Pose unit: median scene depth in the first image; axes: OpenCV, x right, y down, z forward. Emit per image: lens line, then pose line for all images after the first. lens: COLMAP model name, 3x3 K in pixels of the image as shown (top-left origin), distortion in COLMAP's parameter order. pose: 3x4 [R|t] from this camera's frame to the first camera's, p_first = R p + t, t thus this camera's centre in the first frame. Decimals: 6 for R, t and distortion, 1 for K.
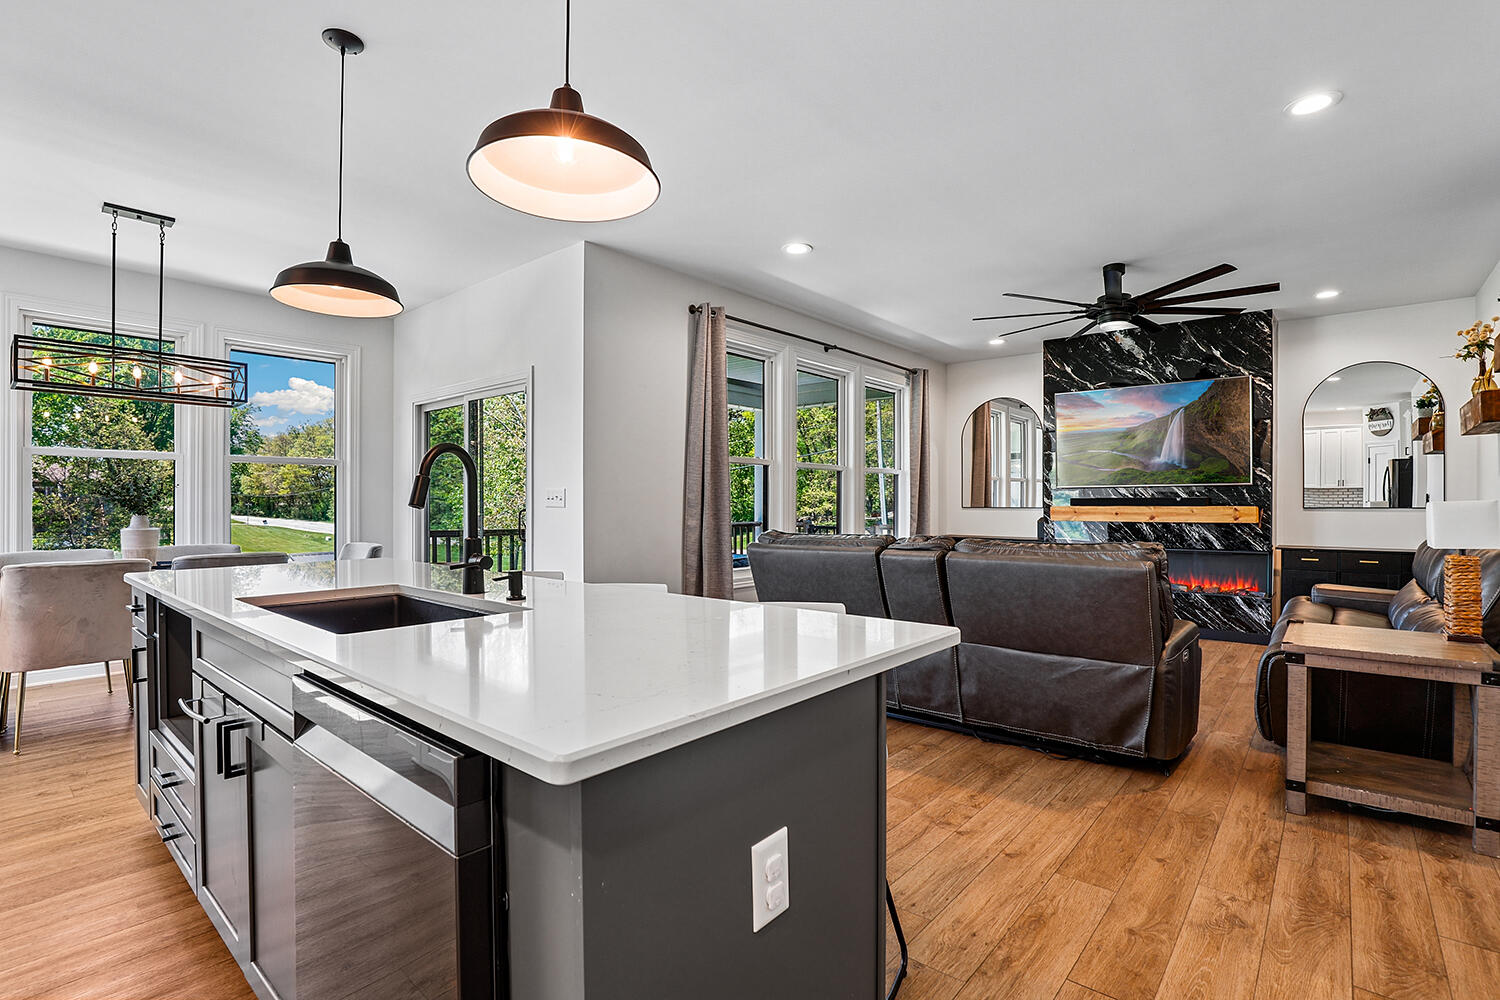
lens RADIAL K [[659.4, 0, 792.6], [0, 659.4, 515.7], [0, 0, 1]] dist [-0.021609, 0.000259]
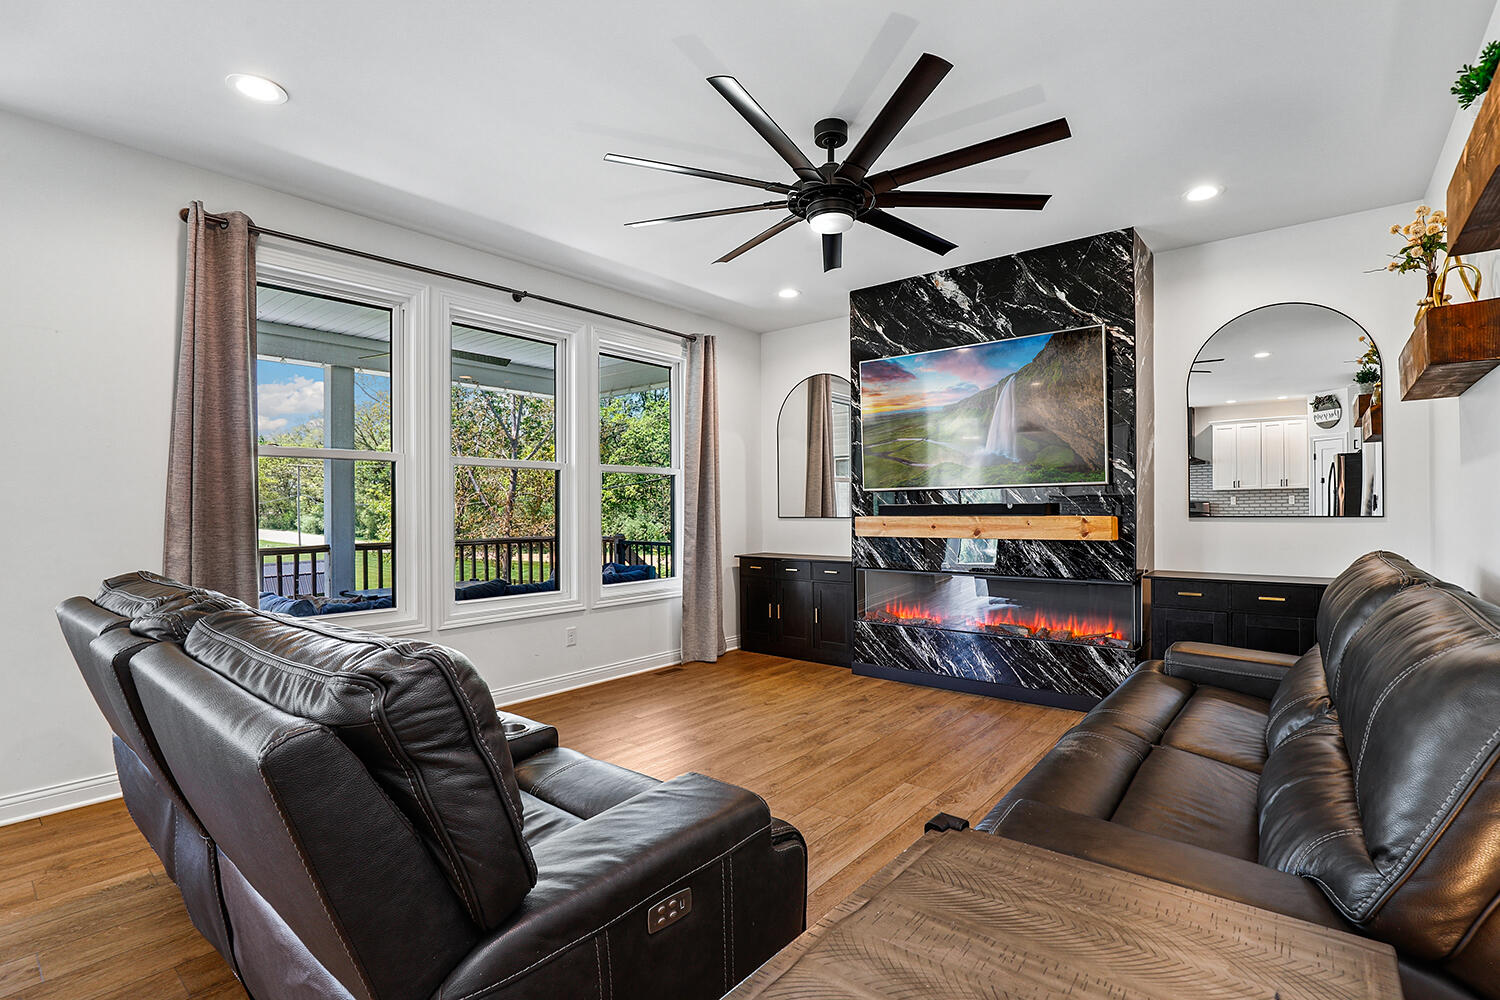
lens RADIAL K [[659.7, 0, 776.5], [0, 659.7, 521.3], [0, 0, 1]] dist [-0.028894, -0.000292]
pose [[0.999963, -0.005655, 0.006409, 0.329995], [0.005678, 0.999978, -0.003563, -0.007522], [-0.006388, 0.003599, 0.999973, 0.296402]]
